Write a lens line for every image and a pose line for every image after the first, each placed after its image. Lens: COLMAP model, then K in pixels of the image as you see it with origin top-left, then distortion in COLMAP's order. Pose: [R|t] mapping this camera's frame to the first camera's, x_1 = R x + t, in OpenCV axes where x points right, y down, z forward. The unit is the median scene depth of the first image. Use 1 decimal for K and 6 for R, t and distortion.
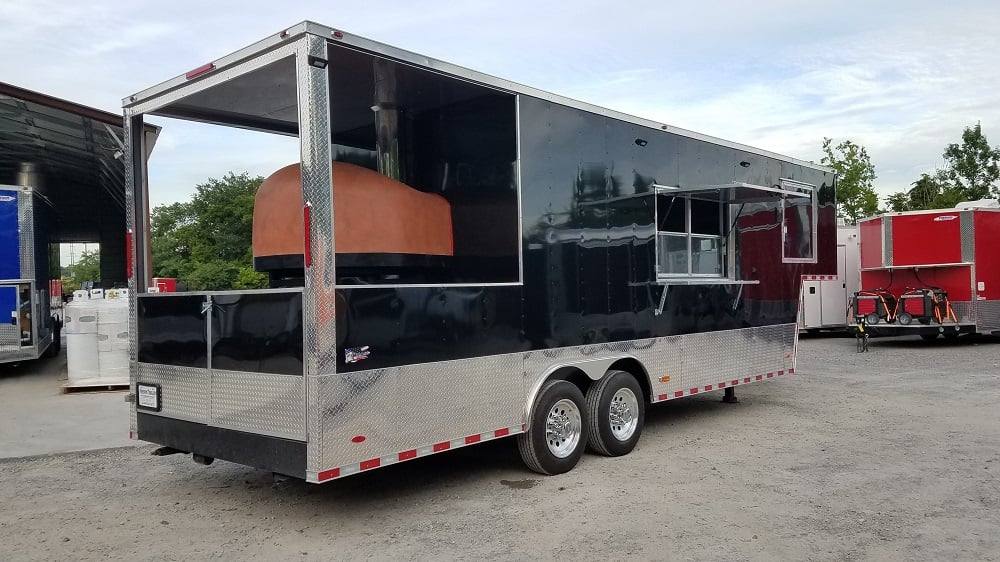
lens RADIAL K [[752.3, 0, 501.9], [0, 752.3, 293.4], [0, 0, 1]] dist [0.178075, -0.247367]
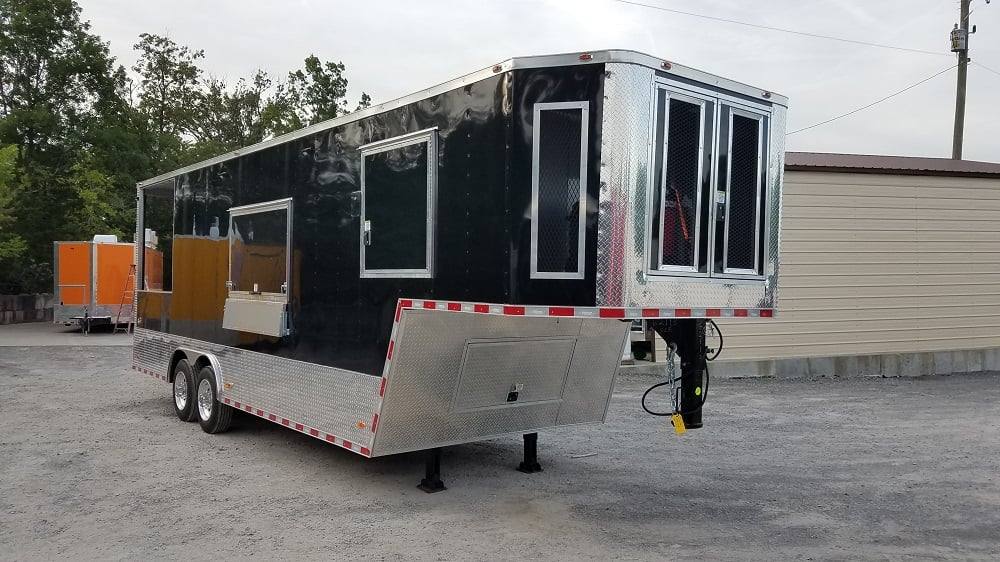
lens RADIAL K [[753.1, 0, 491.8], [0, 753.1, 297.8], [0, 0, 1]] dist [0.176365, -0.247774]
pose [[-0.152512, 0.037391, -0.987594, 1.452971], [-0.017935, 0.999015, 0.040593, -0.075511], [0.988139, 0.023904, -0.151691, 1.789367]]
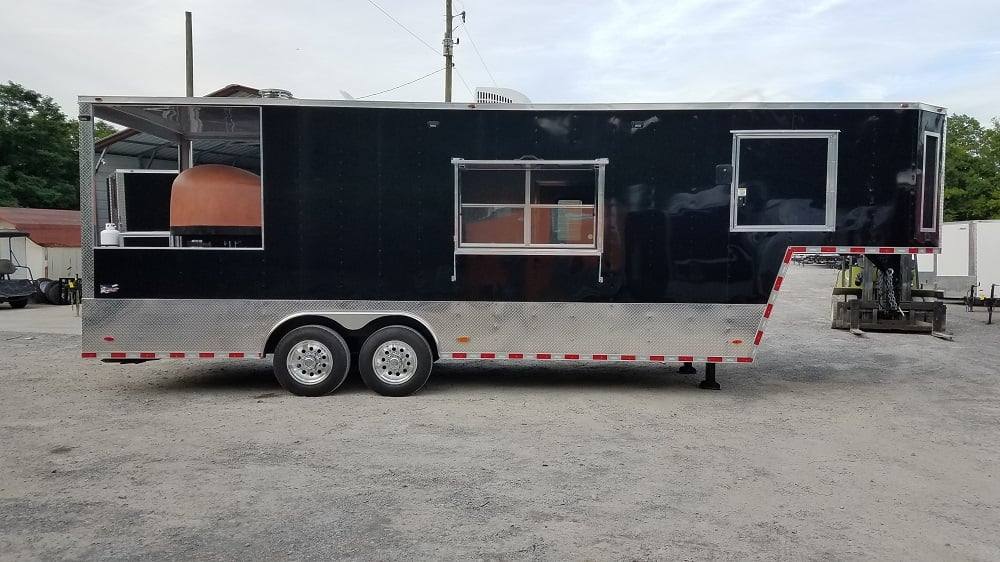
lens RADIAL K [[751.1, 0, 525.9], [0, 751.1, 293.5], [0, 0, 1]] dist [0.172679, -0.230386]
pose [[0.668797, 0.069027, -0.740233, 1.247795], [-0.023925, 0.997163, 0.071369, -0.039154], [0.743060, -0.030021, 0.668551, 0.397126]]
